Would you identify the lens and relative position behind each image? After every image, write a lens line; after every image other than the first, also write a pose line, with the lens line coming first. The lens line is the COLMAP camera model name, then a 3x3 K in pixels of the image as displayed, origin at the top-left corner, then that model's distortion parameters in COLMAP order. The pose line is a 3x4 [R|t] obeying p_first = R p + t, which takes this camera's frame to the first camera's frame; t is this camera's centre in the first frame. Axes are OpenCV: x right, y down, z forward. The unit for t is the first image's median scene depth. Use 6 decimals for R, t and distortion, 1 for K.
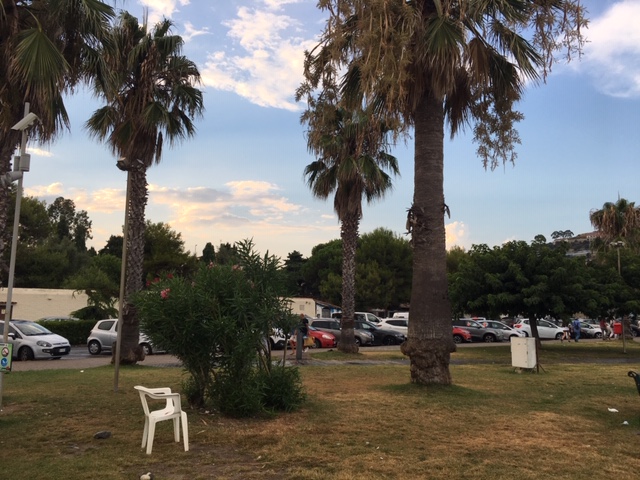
lens RADIAL K [[537.8, 0, 318.9], [0, 537.8, 240.6], [0, 0, 1]] dist [0.083486, -0.112435]
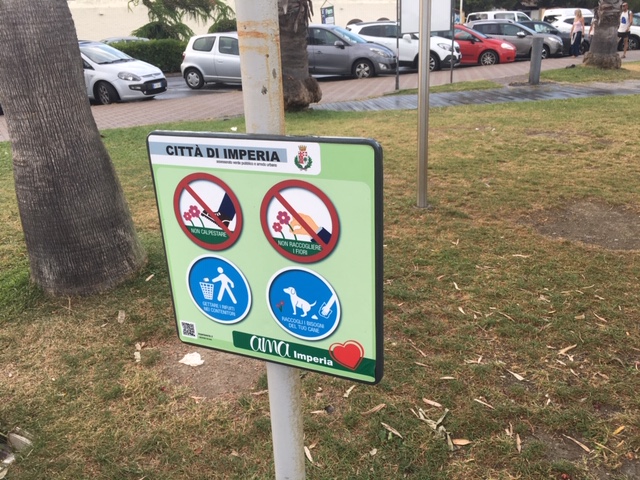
lens RADIAL K [[537.8, 0, 318.9], [0, 537.8, 240.6], [0, 0, 1]] dist [0.083486, -0.112435]
pose [[0.995357, -0.020743, -0.093989, -0.212764], [0.063718, 0.873903, 0.481907, 0.059776], [0.072141, -0.485658, 0.871167, 0.344109]]
